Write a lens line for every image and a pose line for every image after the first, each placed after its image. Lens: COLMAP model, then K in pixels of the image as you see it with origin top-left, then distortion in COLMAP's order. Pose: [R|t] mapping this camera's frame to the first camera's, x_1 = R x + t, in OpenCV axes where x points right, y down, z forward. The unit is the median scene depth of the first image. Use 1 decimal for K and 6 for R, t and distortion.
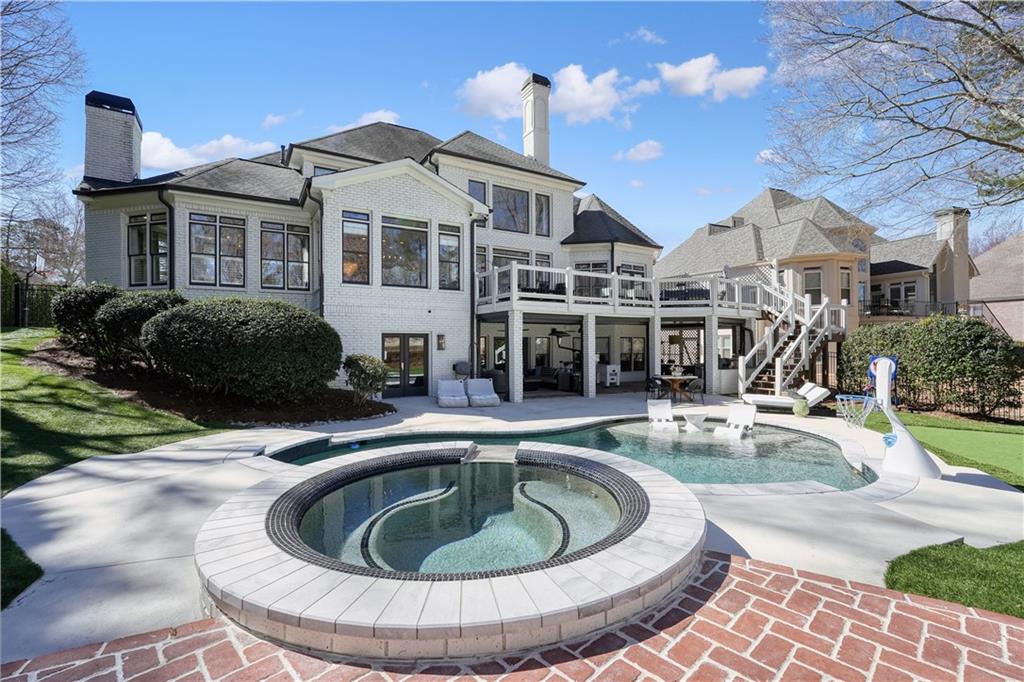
lens RADIAL K [[448.8, 0, 511.1], [0, 448.8, 343.1], [0, 0, 1]] dist [-0.009614, 0.001971]
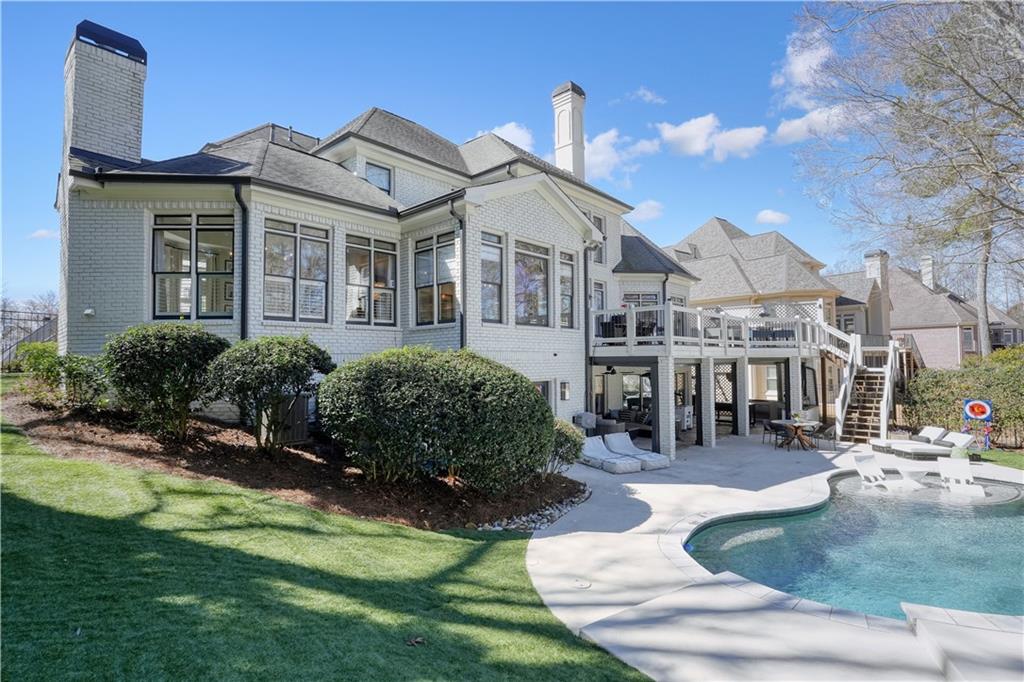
lens RADIAL K [[512.9, 0, 508.7], [0, 512.9, 345.0], [0, 0, 1]] dist [-0.001038, -0.000220]
pose [[0.956223, 0.004818, 0.292599, -0.530101], [0.005361, 0.999408, -0.033975, -0.055103], [-0.292589, 0.034056, 0.955632, 0.106077]]
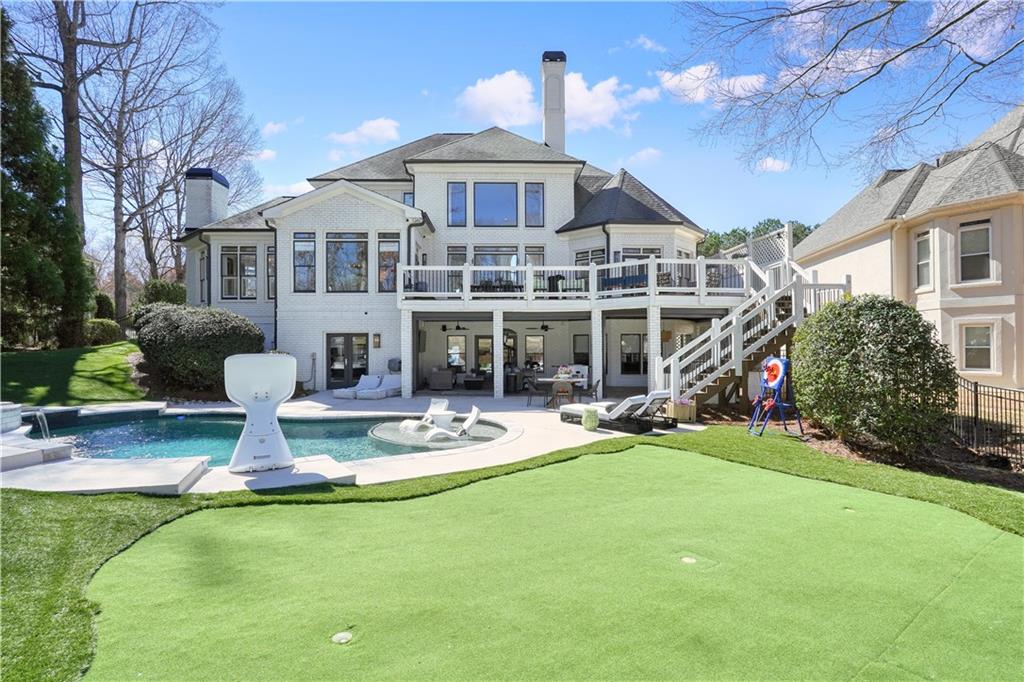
lens RADIAL K [[505.2, 0, 514.6], [0, 505.2, 342.5], [0, 0, 1]] dist [-0.003598, 0.000051]
pose [[0.874674, -0.006015, -0.484675, 0.723841], [0.002875, 0.999970, -0.007222, 0.011917], [0.484704, 0.004923, 0.874664, 0.083497]]
